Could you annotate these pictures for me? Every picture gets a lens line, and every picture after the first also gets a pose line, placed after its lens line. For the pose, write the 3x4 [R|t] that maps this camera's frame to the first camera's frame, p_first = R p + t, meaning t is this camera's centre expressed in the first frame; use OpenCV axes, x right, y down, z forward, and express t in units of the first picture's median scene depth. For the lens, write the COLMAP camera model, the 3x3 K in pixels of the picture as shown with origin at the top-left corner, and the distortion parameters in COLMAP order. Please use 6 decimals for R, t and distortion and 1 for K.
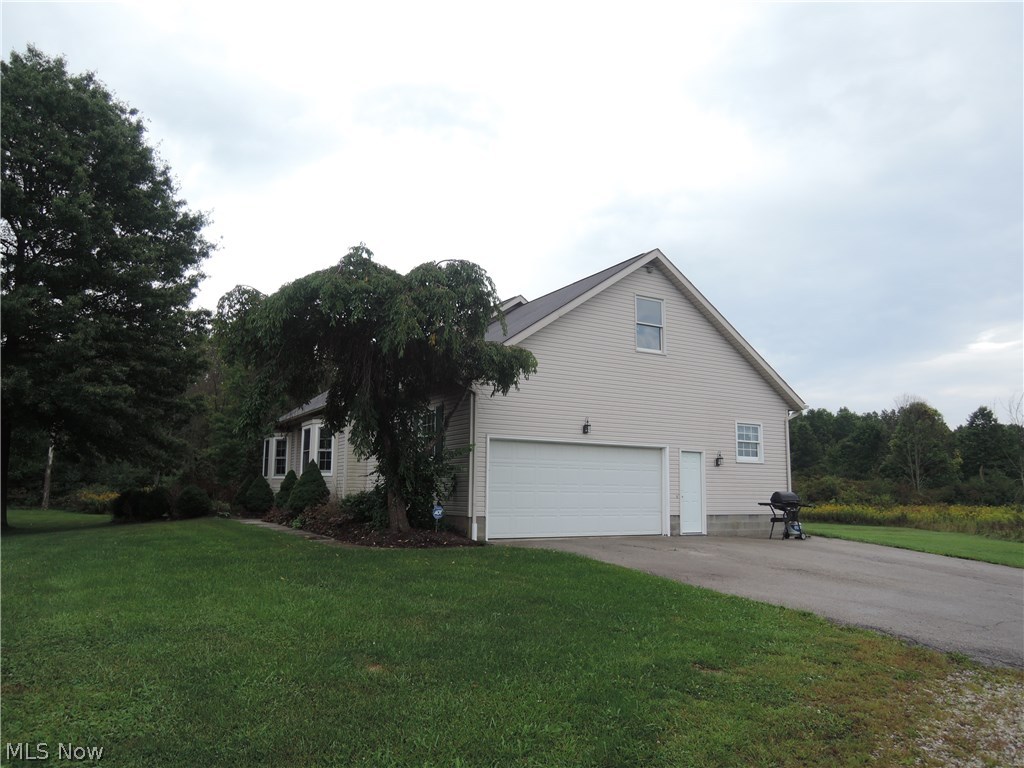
lens RADIAL K [[721.3, 0, 512.1], [0, 721.3, 388.9], [0, 0, 1]] dist [-0.031790, 0.005017]
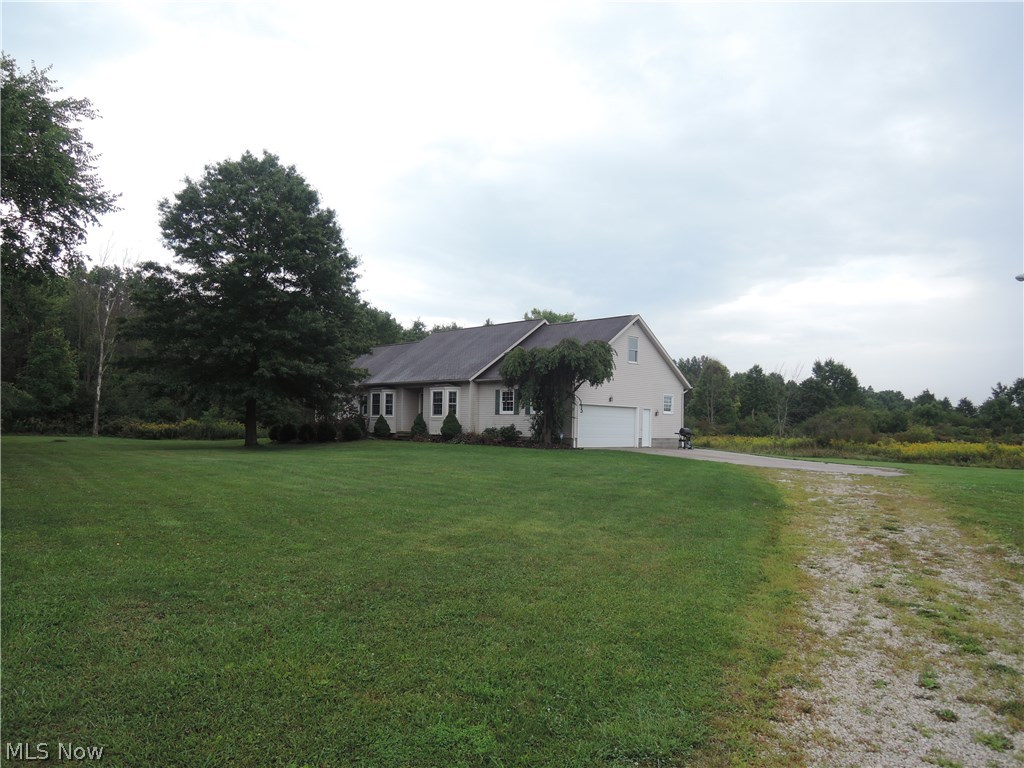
lens RADIAL K [[721.3, 0, 511.7], [0, 721.3, 381.1], [0, 0, 1]] dist [-0.031790, 0.005017]
pose [[0.964853, 0.023614, 0.261729, -0.515386], [-0.045851, 0.995805, 0.079185, -0.108415], [-0.258761, -0.088402, 0.961888, -0.703330]]
